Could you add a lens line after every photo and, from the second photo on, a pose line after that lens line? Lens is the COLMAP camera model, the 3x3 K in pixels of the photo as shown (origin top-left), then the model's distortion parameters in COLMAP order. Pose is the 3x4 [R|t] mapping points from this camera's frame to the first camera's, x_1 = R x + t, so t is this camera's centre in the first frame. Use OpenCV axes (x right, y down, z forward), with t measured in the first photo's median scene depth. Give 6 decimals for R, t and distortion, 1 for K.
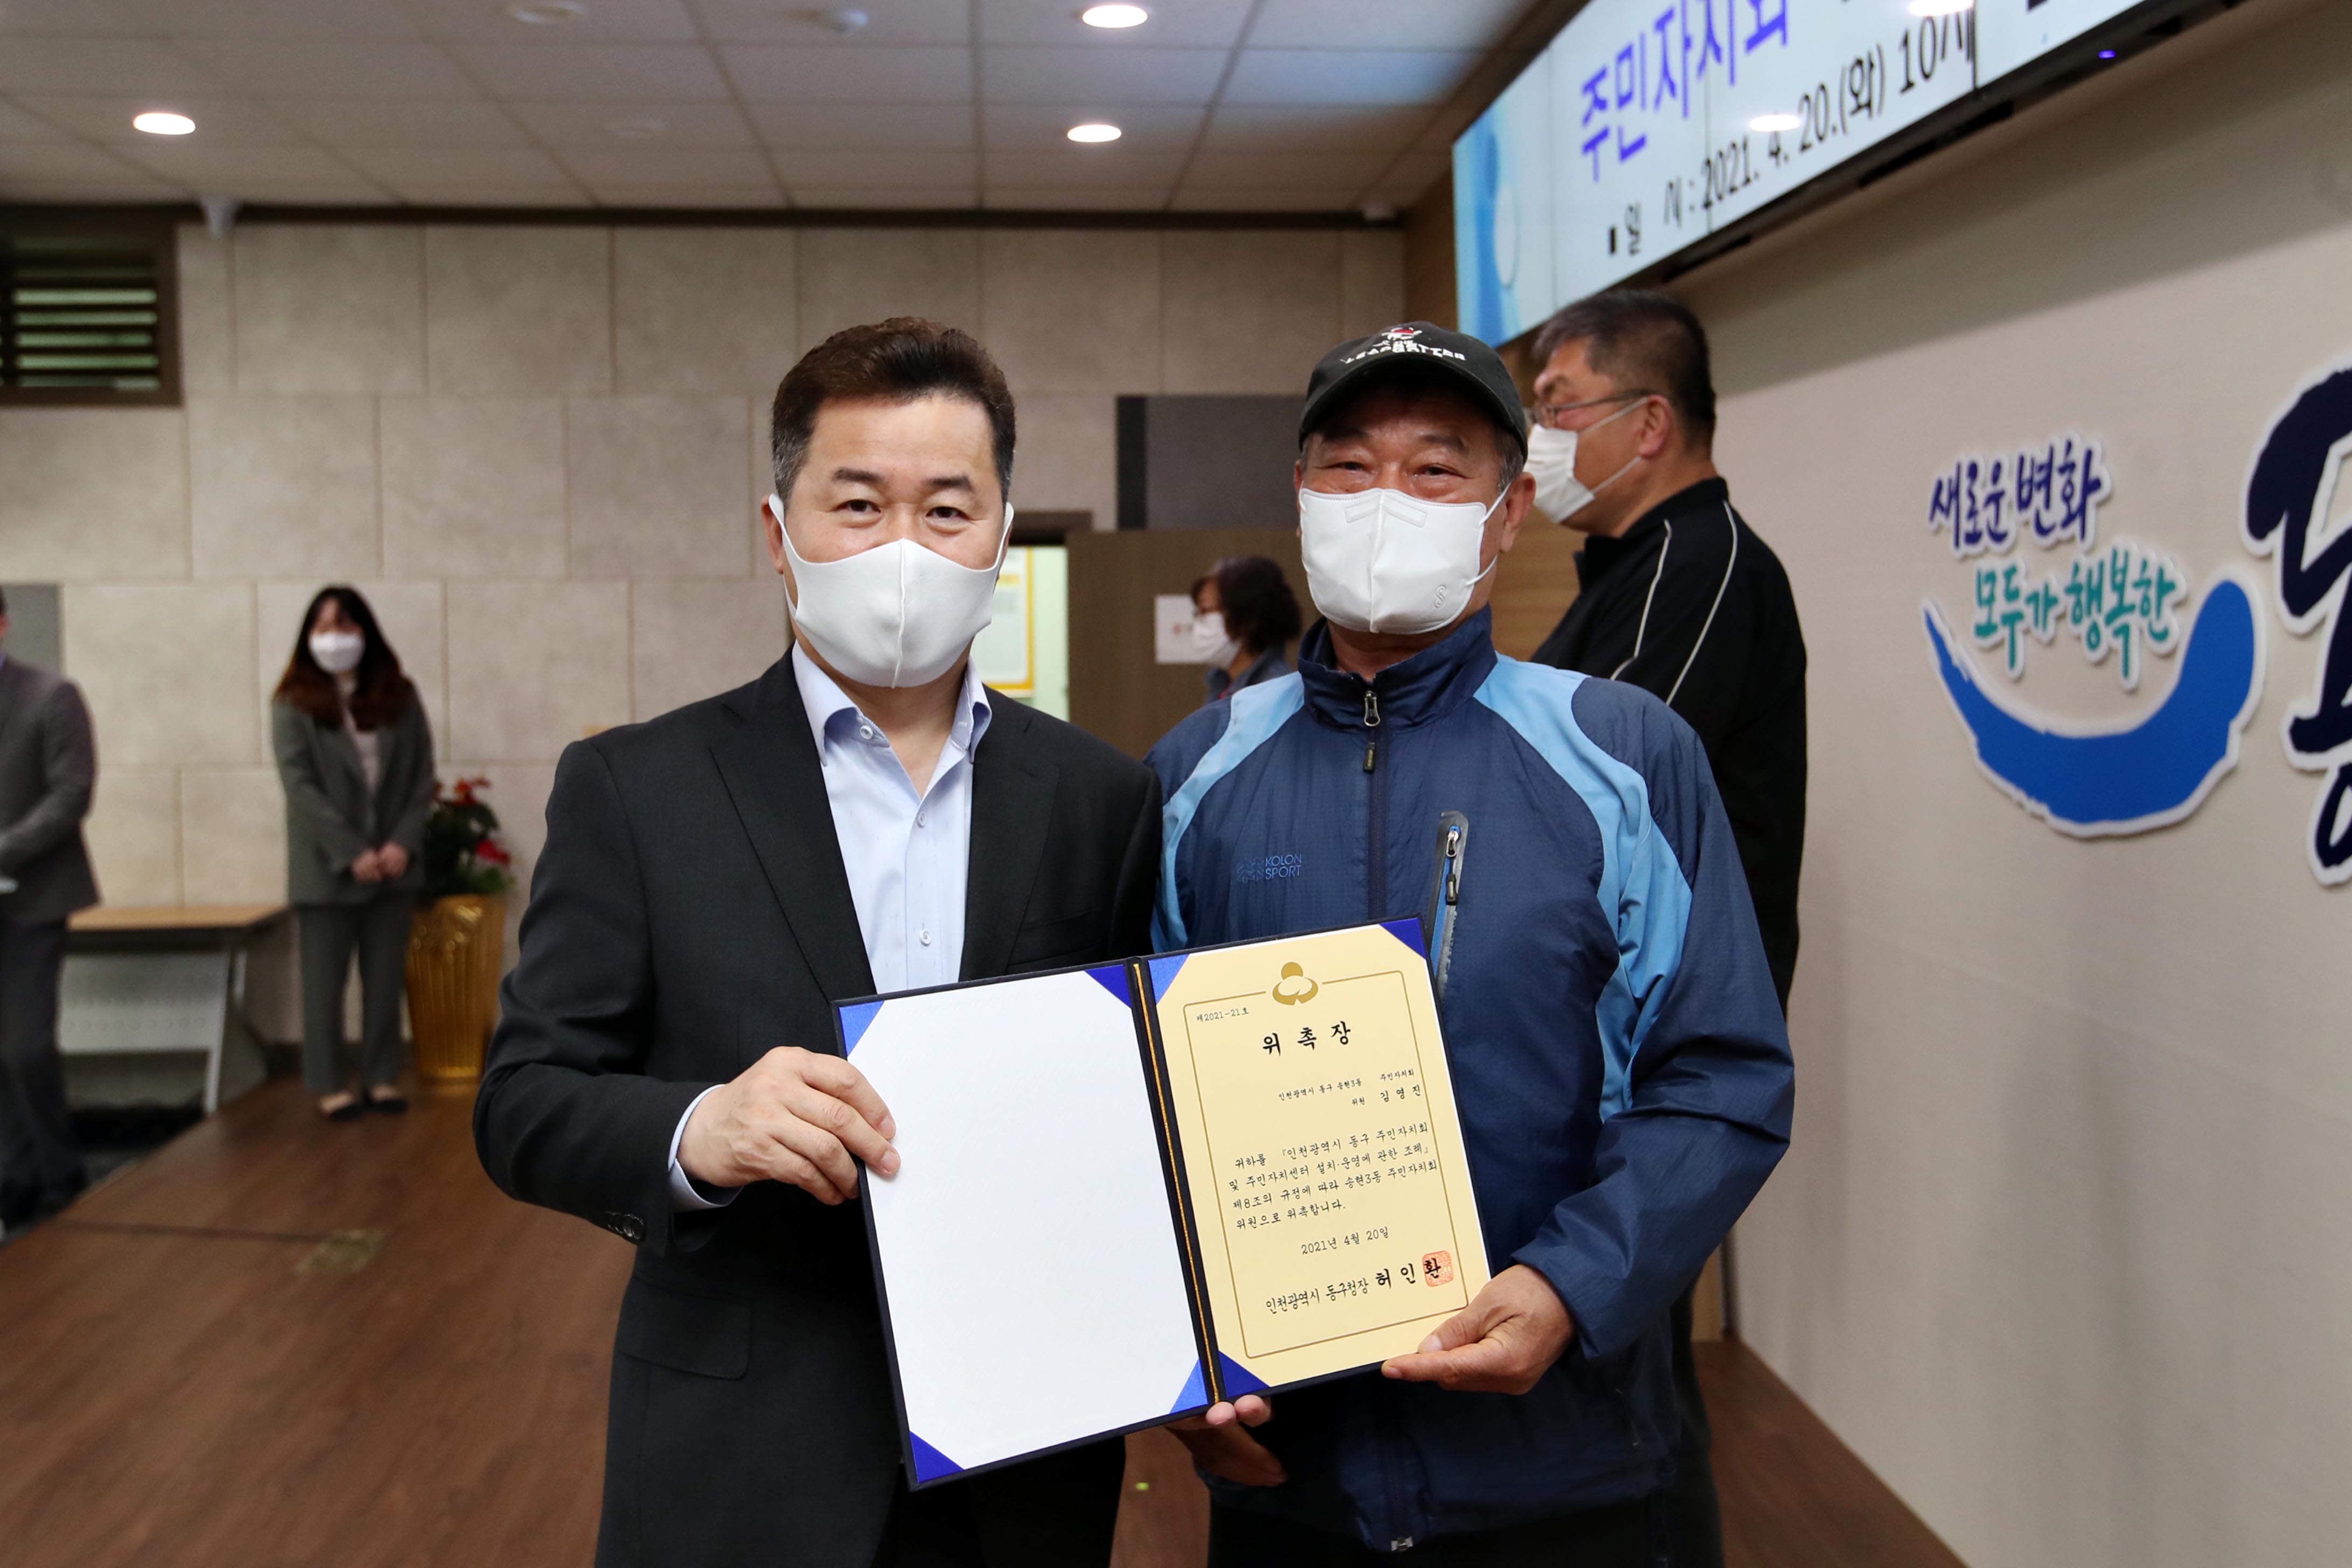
lens RADIAL K [[2247.8, 0, 1179.1], [0, 2247.8, 727.0], [0, 0, 1]] dist [0.005903, 0.035159]
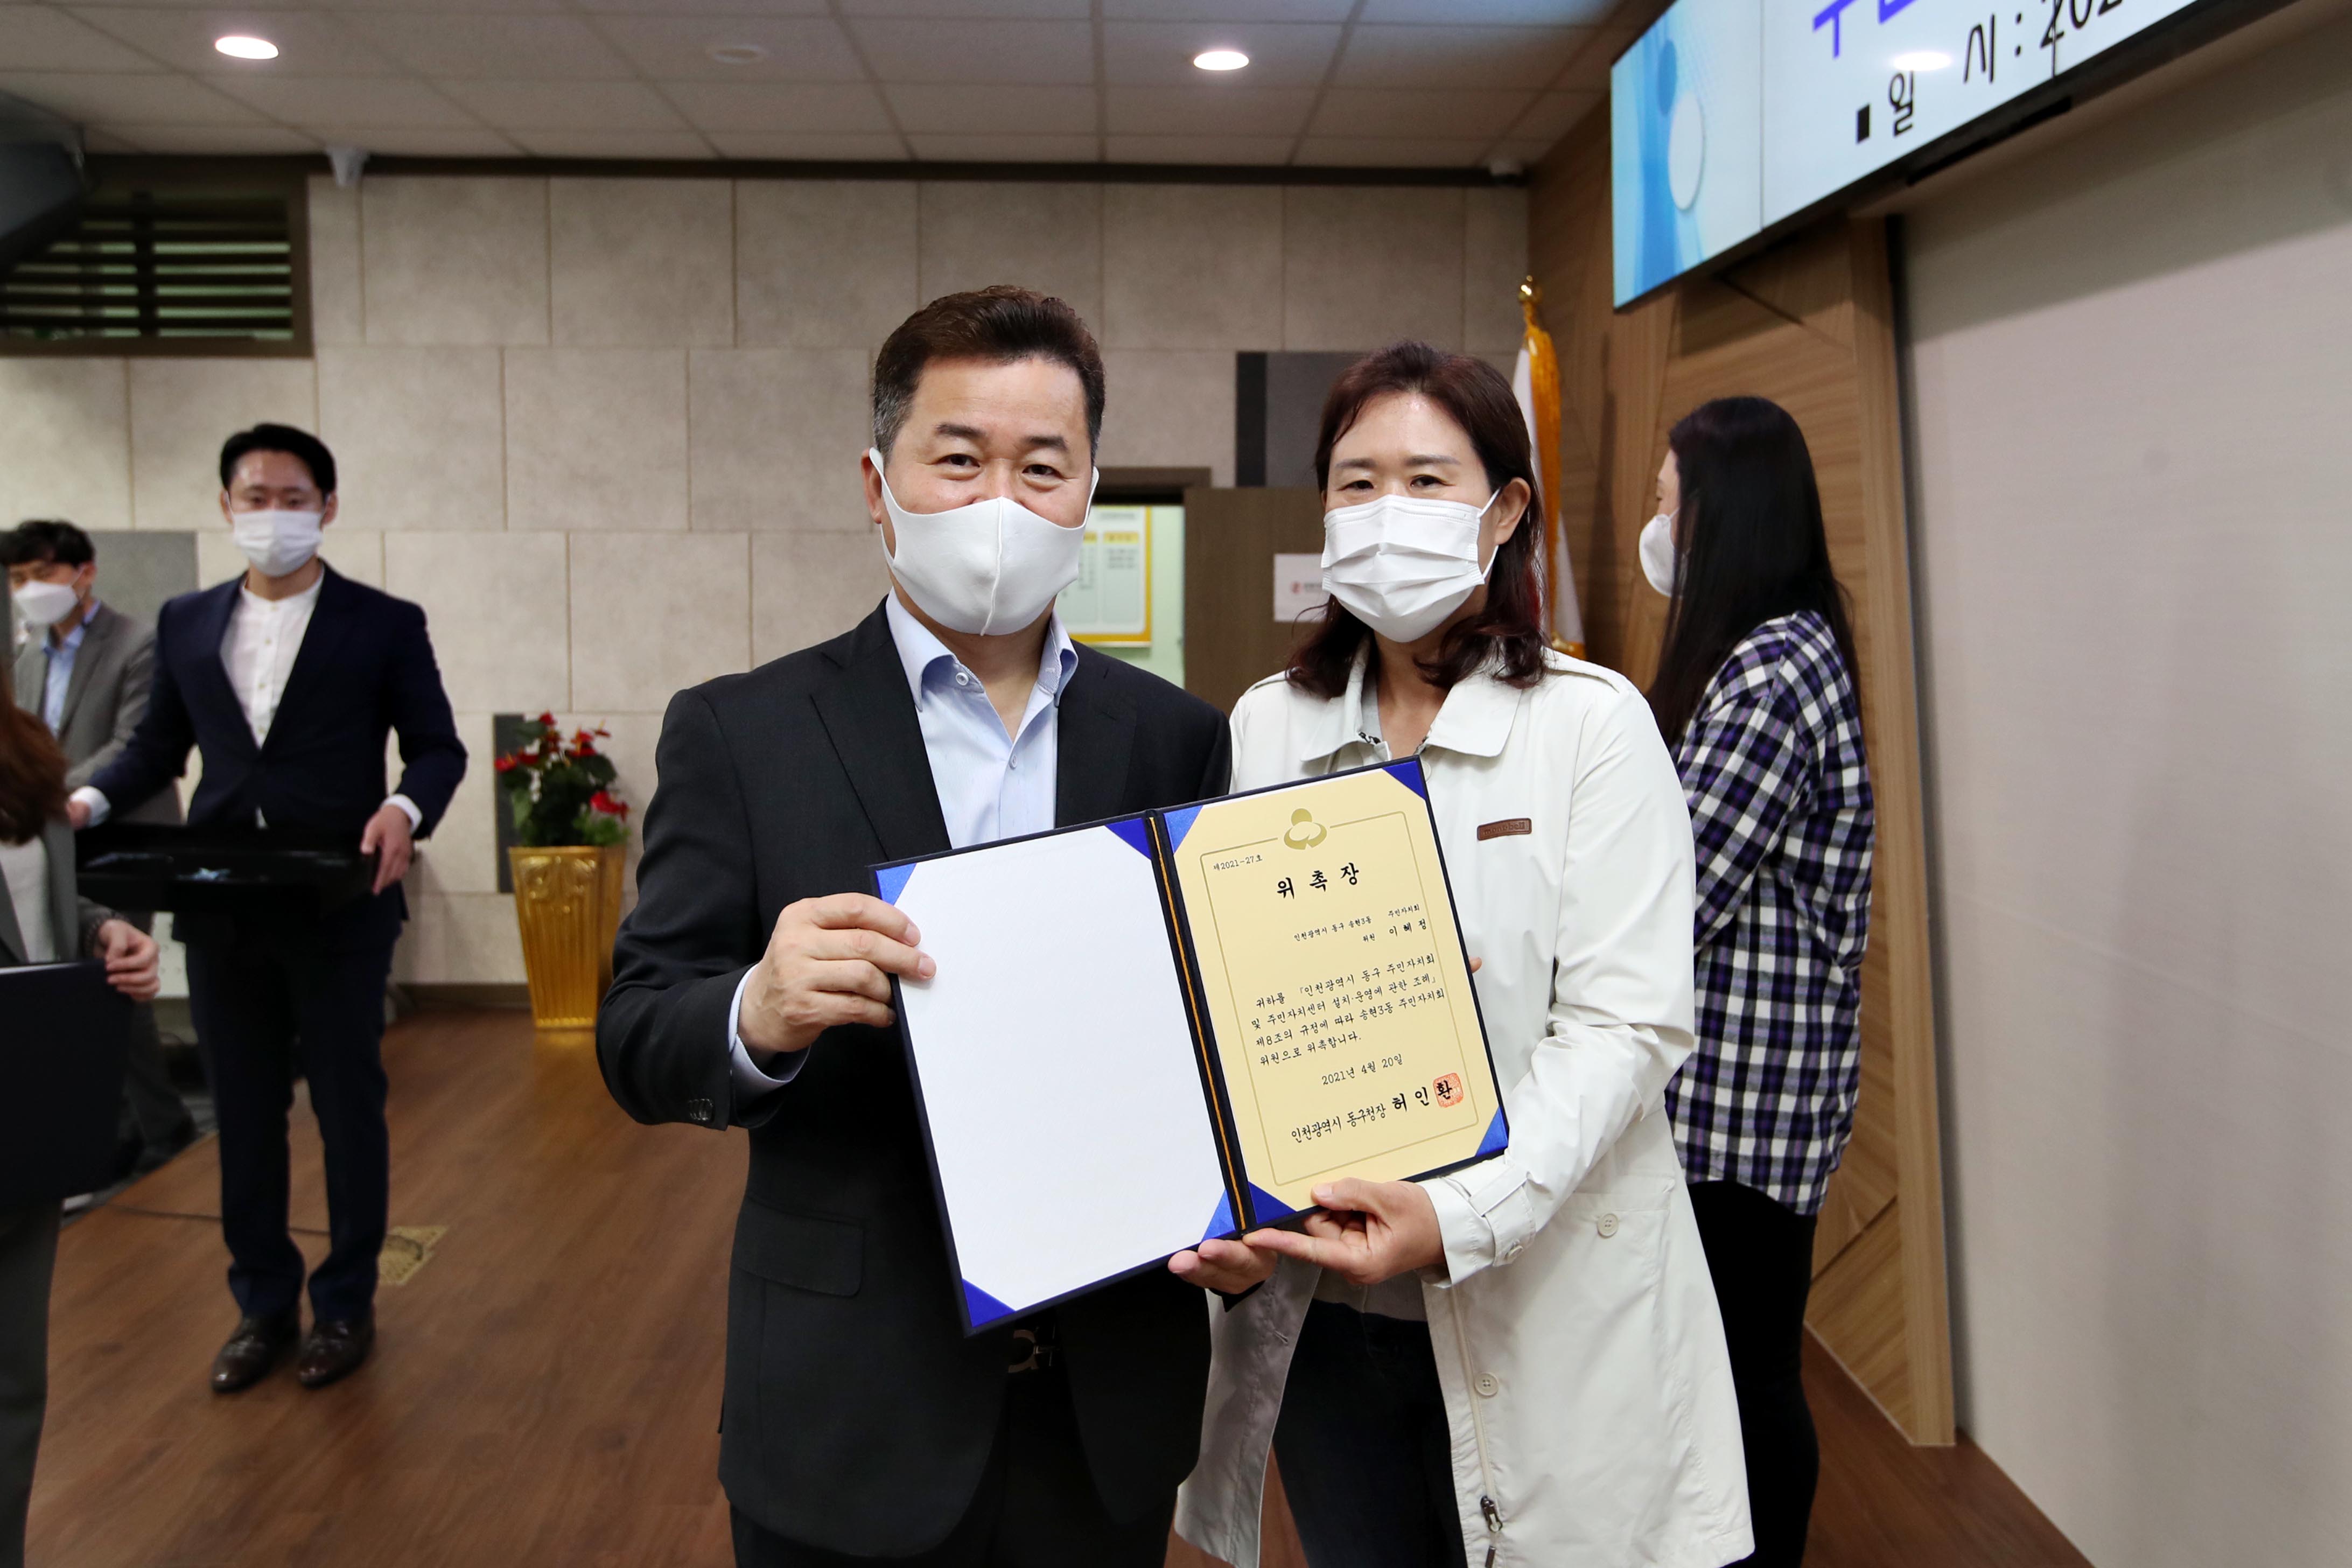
lens RADIAL K [[1841.6, 0, 1207.1], [0, 1841.6, 710.5], [0, 0, 1]] dist [-0.039773, 0.065351]
pose [[0.999317, 0.013708, -0.034321, -0.013551], [-0.012798, 0.999564, 0.026598, -0.012869], [0.034670, -0.026141, 0.999057, 0.227856]]
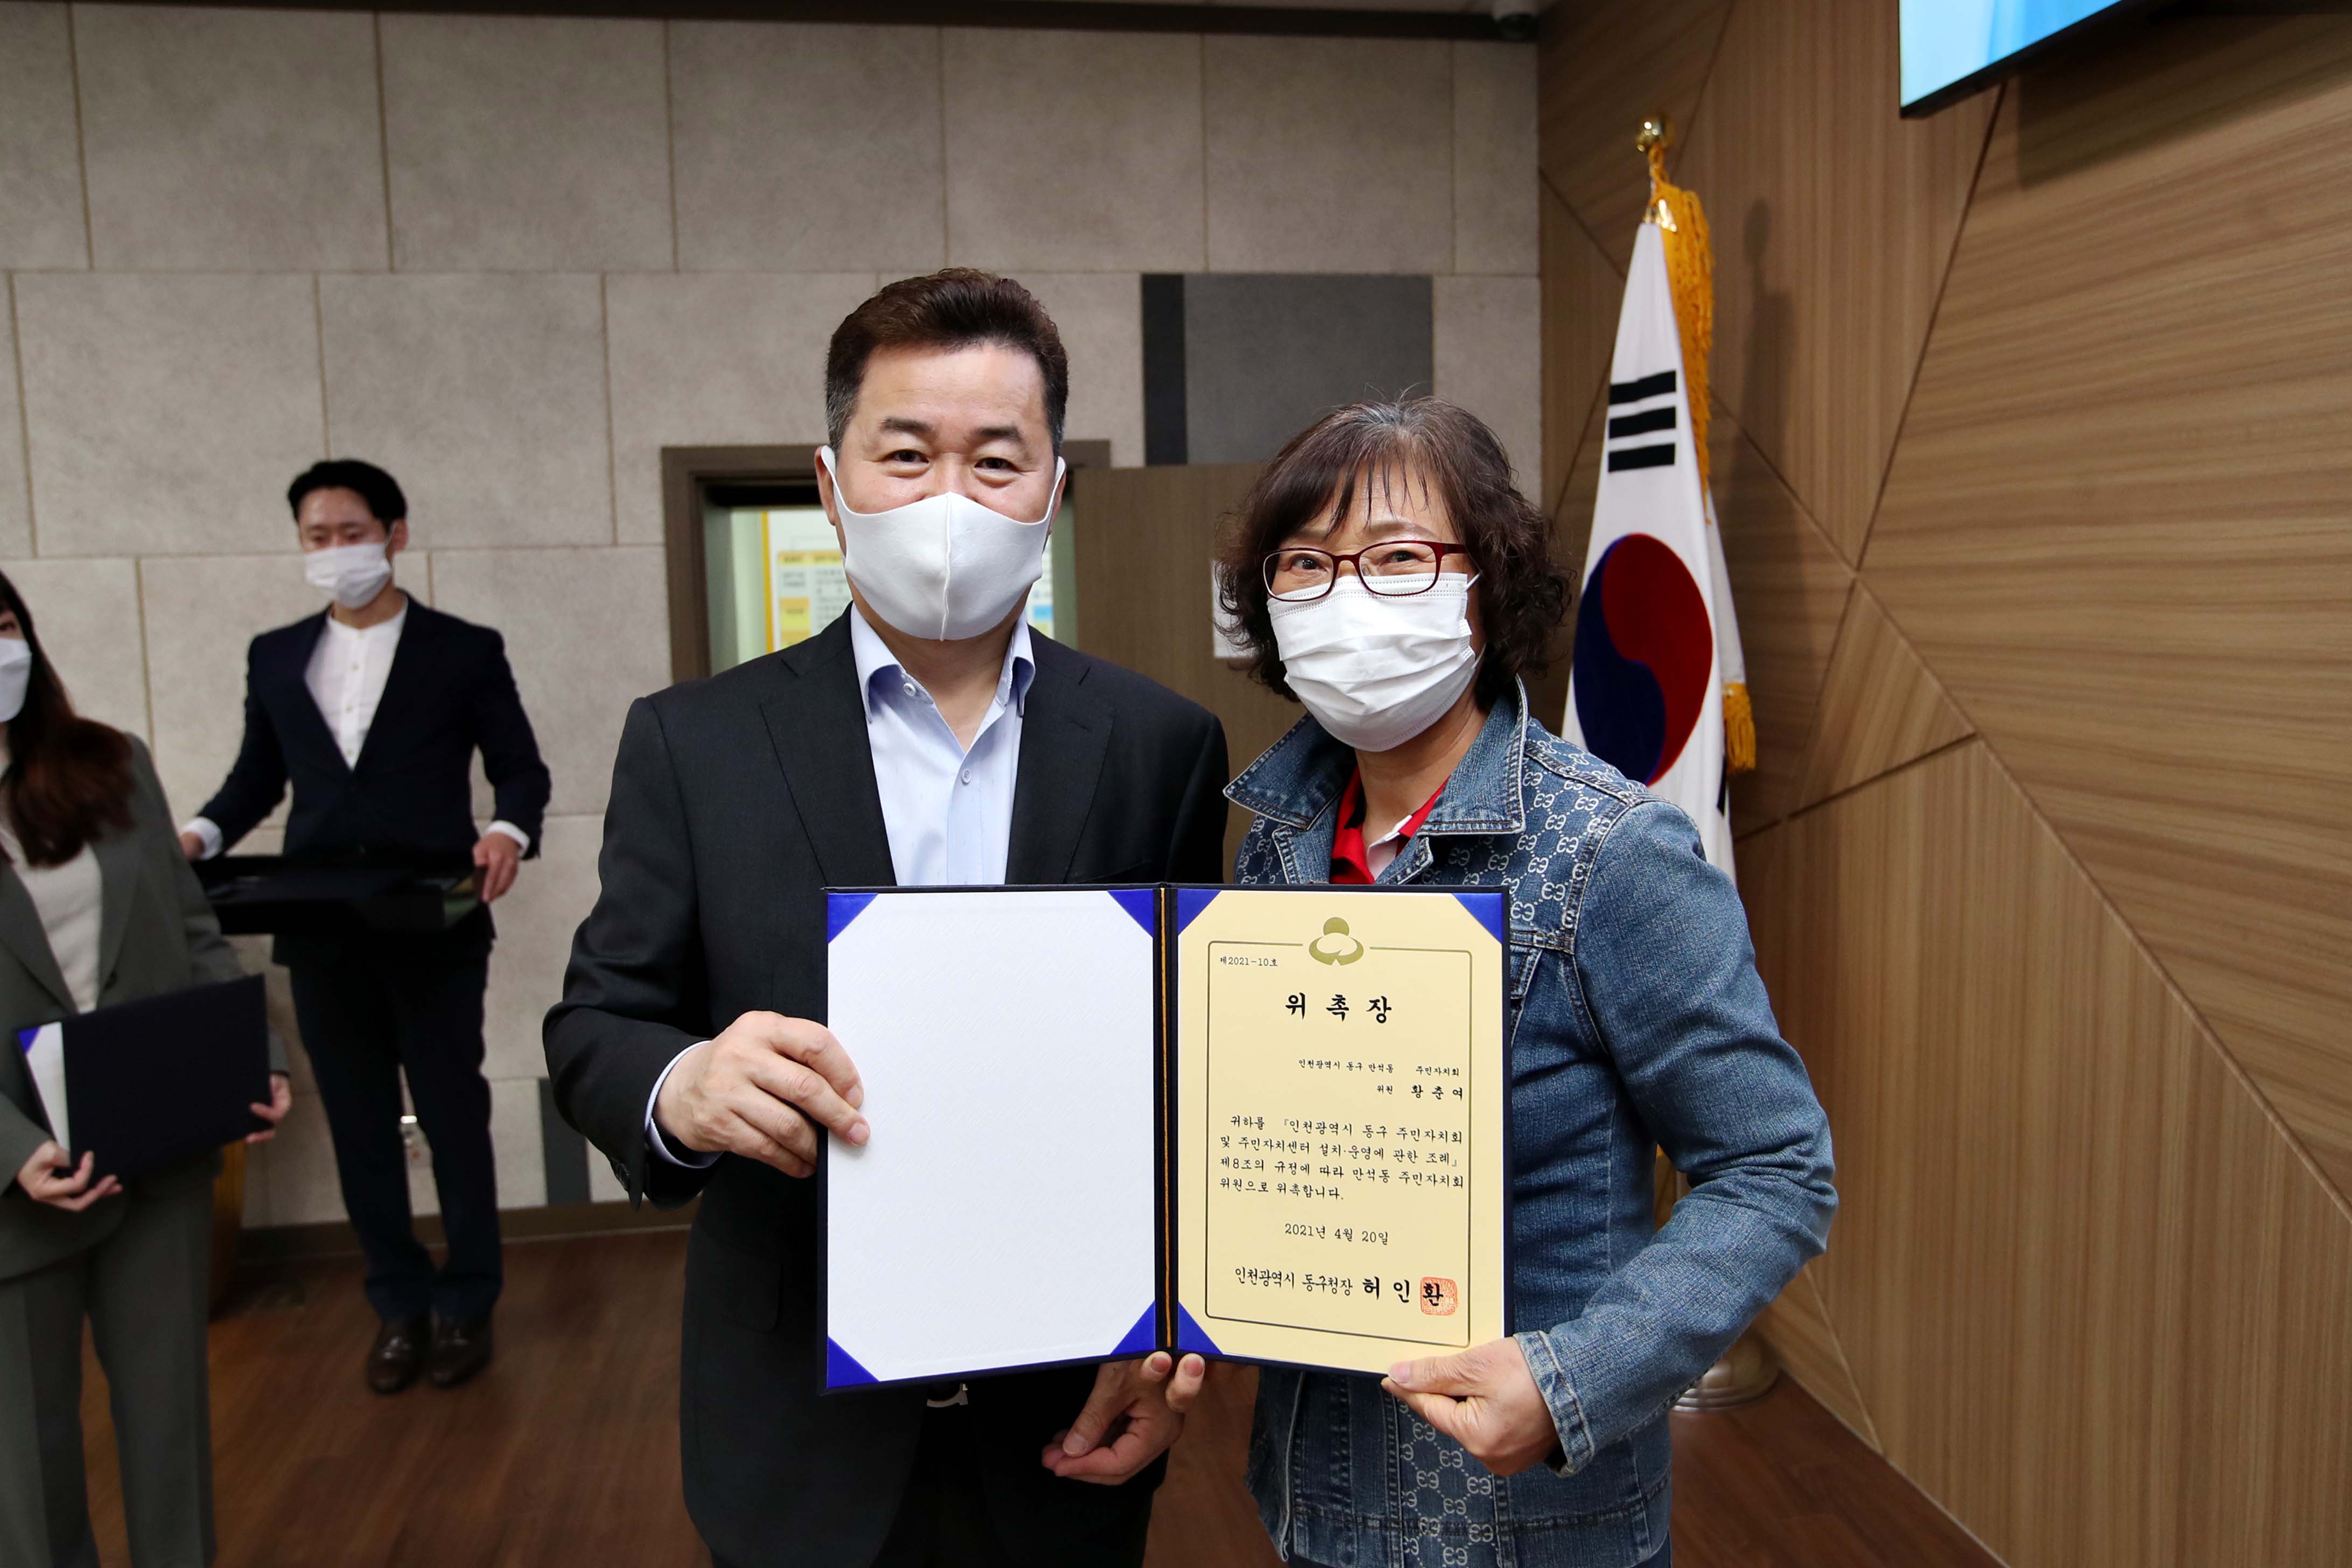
lens RADIAL K [[1671.3, 0, 1171.3], [0, 1671.3, 746.0], [0, 0, 1]] dist [-0.046709, 0.046958]
pose [[0.996592, -0.024376, 0.078807, -0.078136], [0.020999, 0.998837, 0.043403, -0.029681], [-0.079773, -0.041601, 0.995945, 0.597693]]
